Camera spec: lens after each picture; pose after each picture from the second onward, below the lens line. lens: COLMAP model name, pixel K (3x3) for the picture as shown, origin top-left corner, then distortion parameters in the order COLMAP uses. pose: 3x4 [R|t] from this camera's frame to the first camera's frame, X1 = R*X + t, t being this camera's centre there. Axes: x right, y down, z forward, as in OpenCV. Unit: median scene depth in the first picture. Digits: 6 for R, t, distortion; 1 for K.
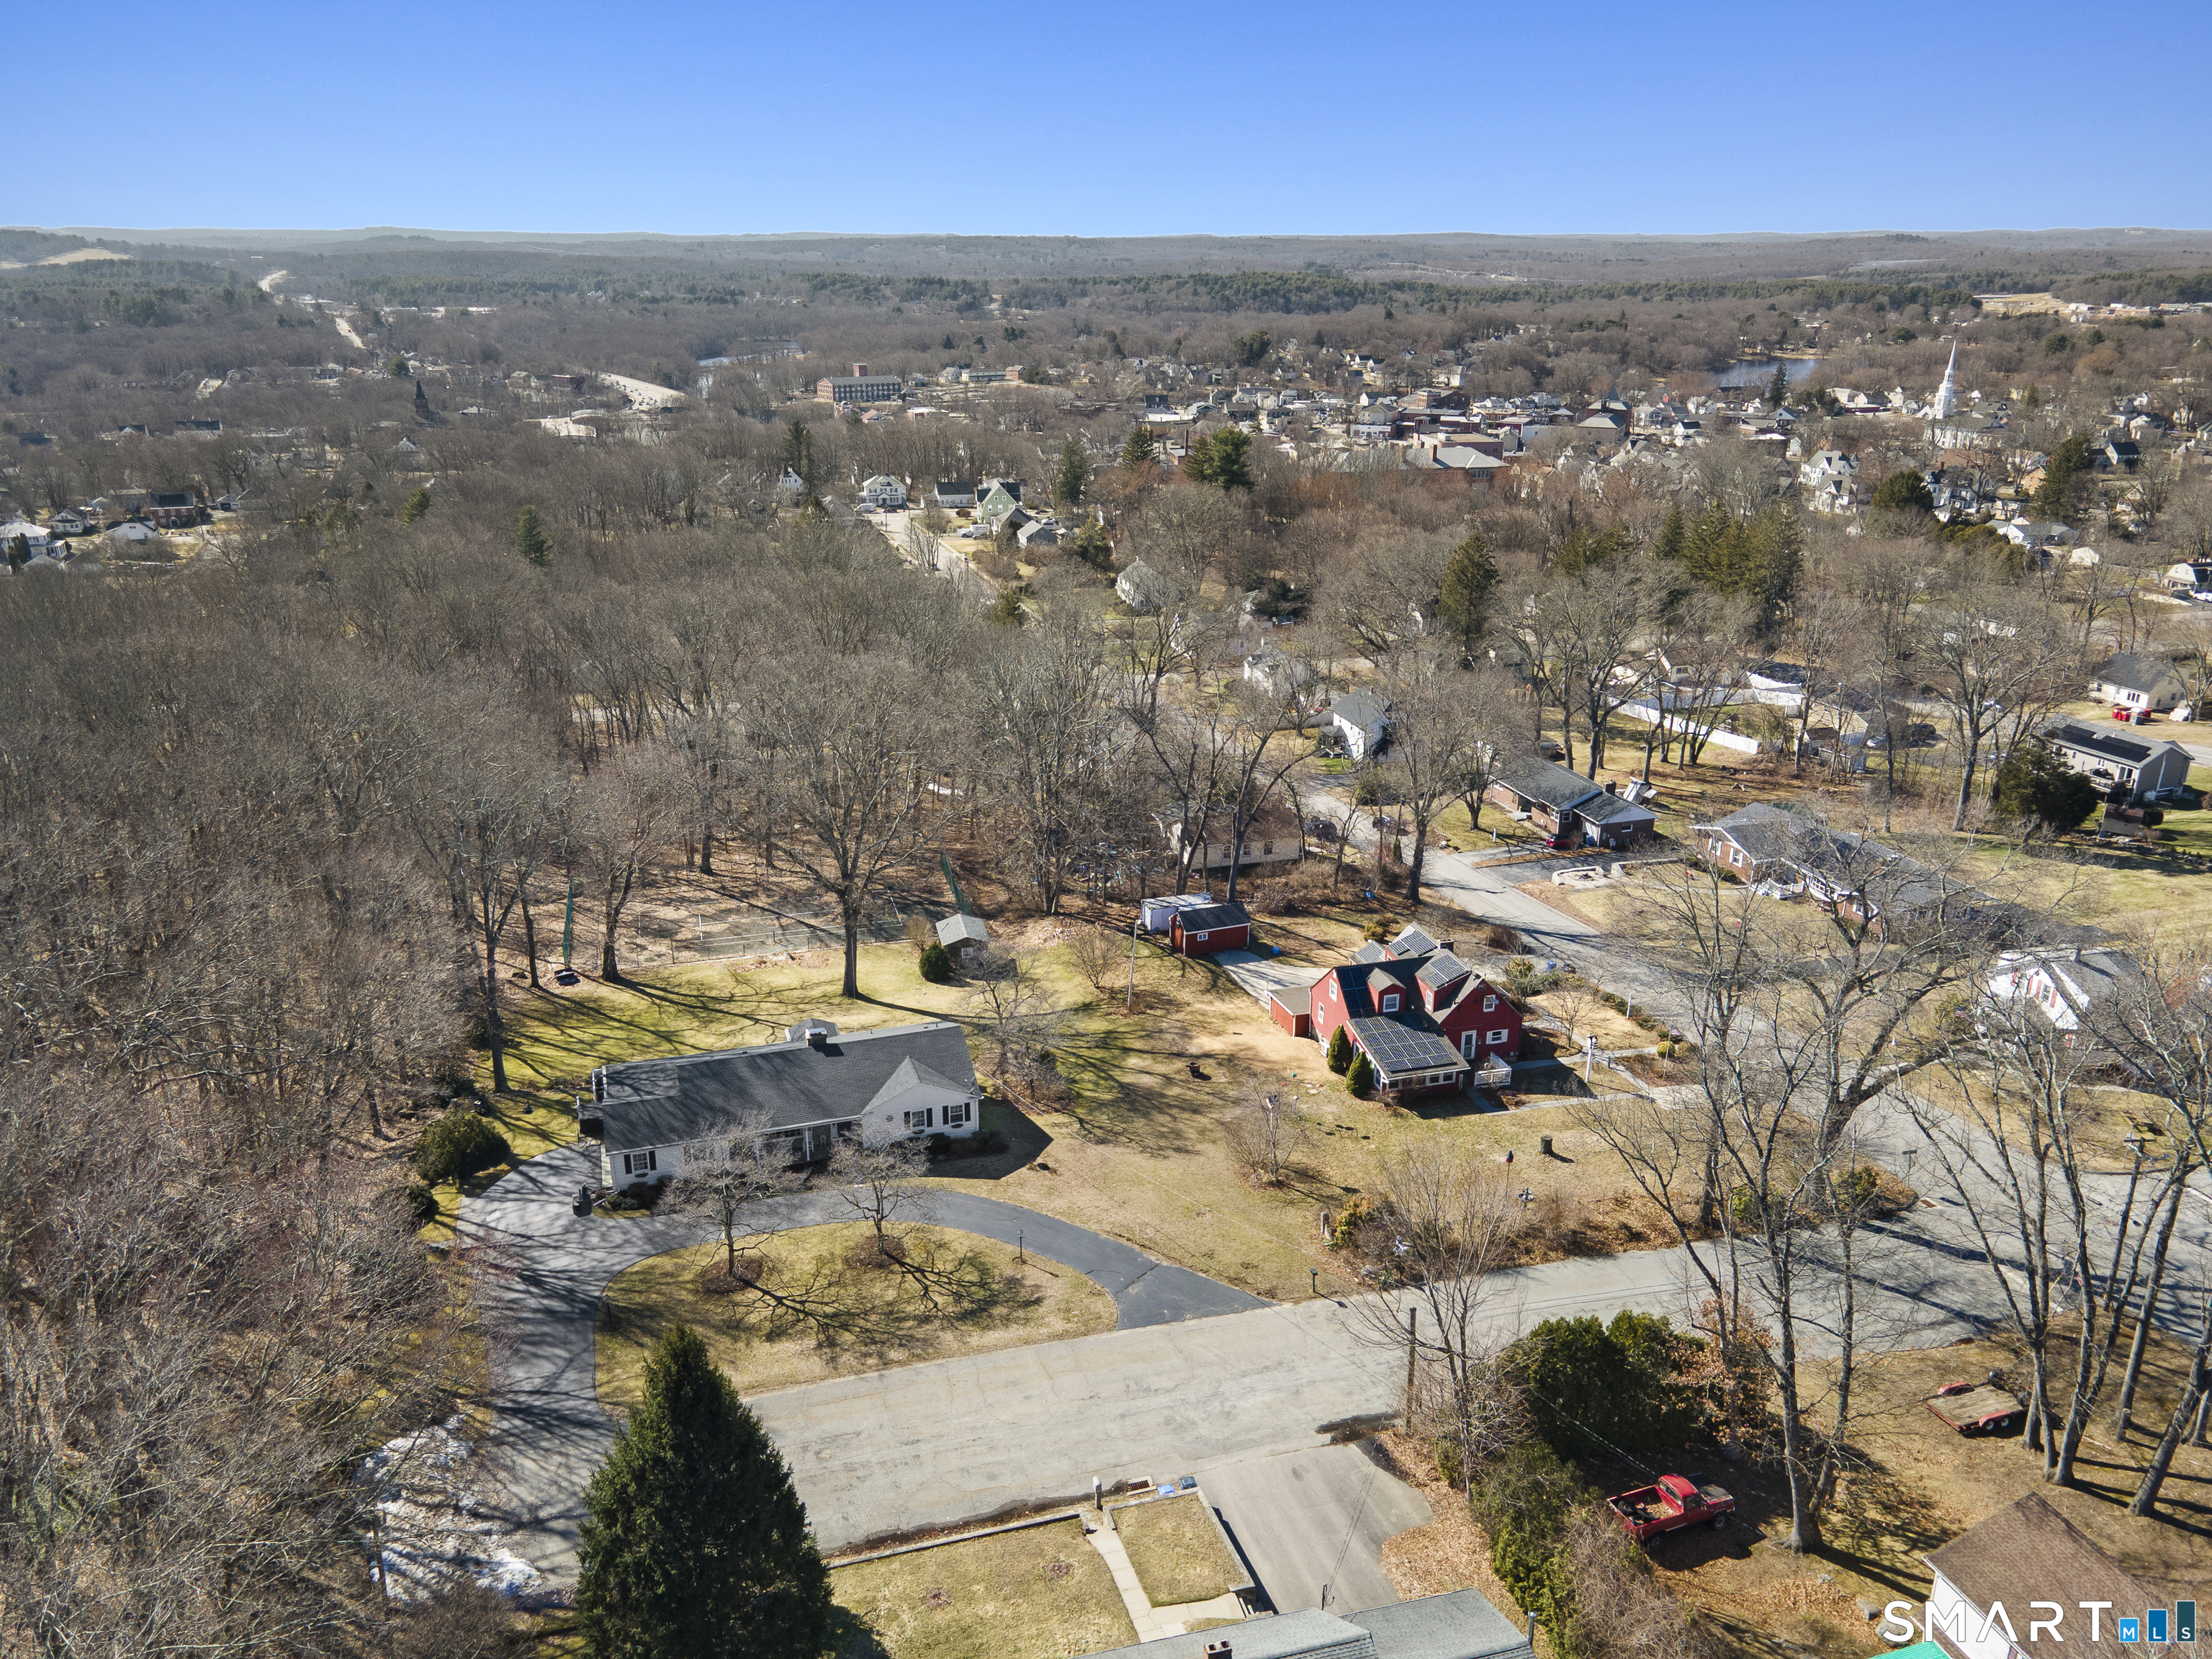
lens RADIAL K [[1611.0, 0, 1109.9], [0, 1611.0, 832.2], [0, 0, 1]] dist [0.039667, 0.009503]
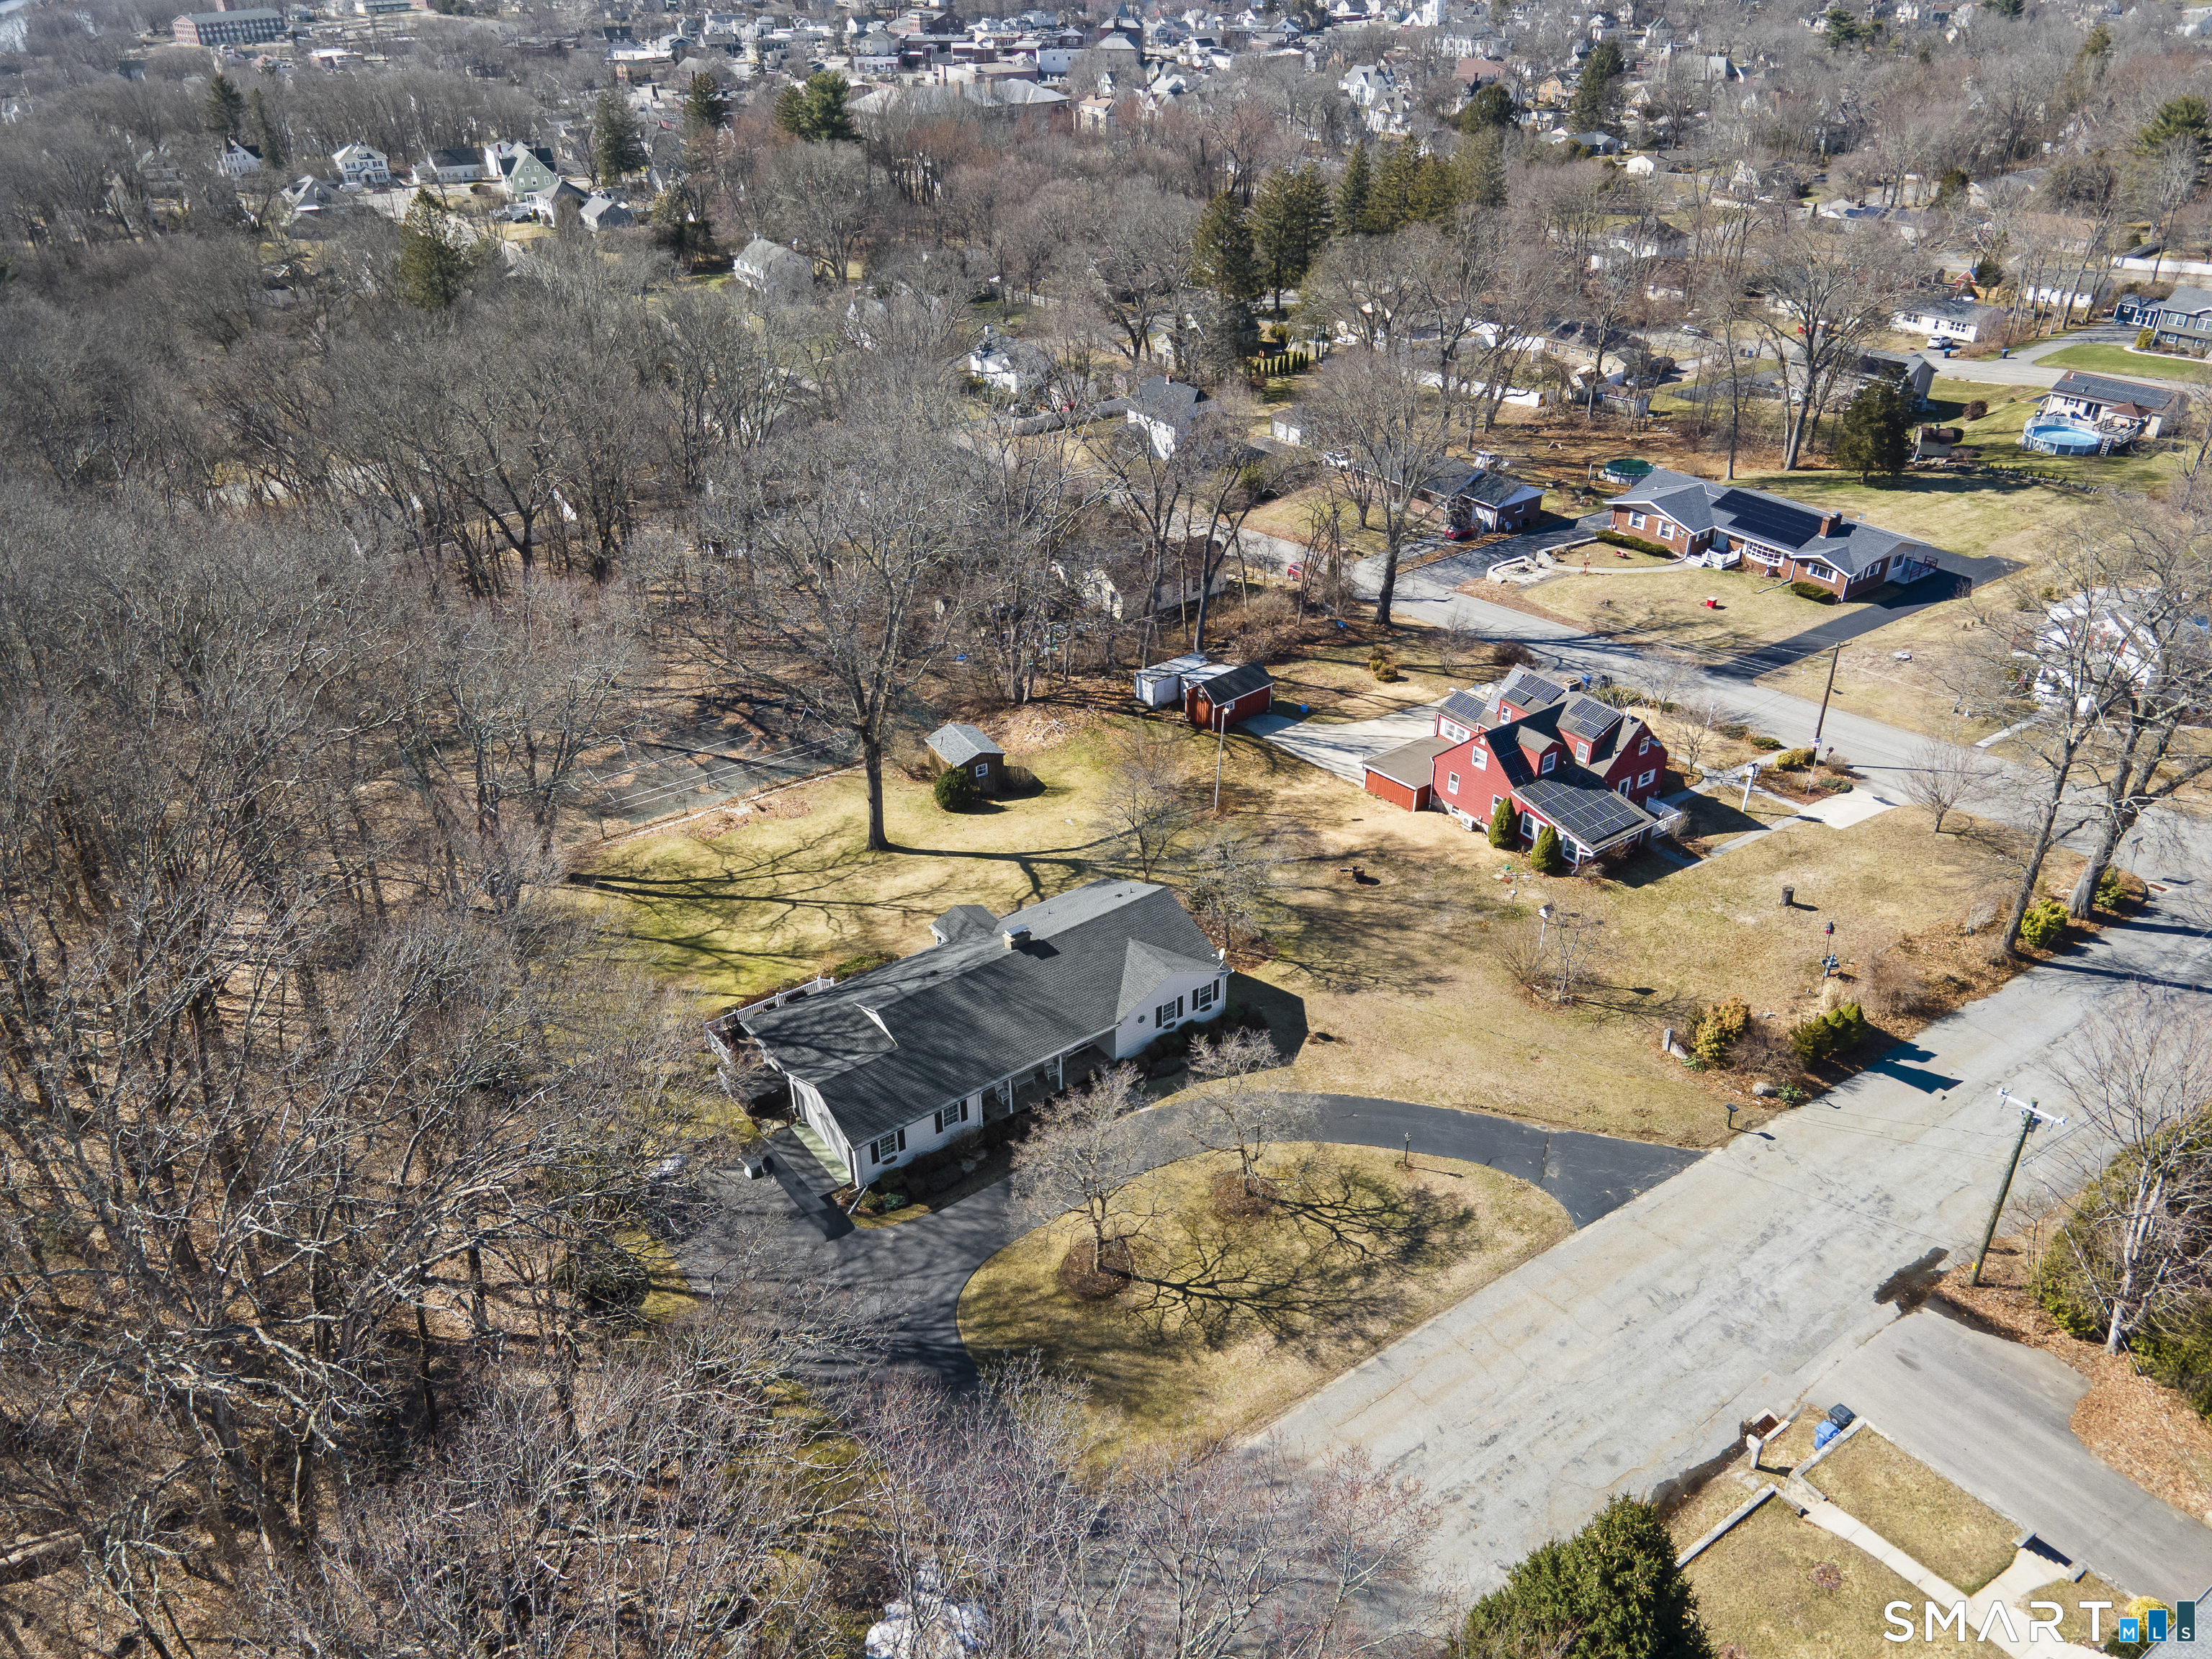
lens RADIAL K [[1611.0, 0, 1109.9], [0, 1611.0, 832.2], [0, 0, 1]] dist [0.039667, 0.009503]
pose [[0.947169, -0.175247, 0.268624, -0.262880], [0.118491, 0.969472, 0.214673, -0.067814], [-0.298045, -0.171502, 0.939019, 0.189090]]
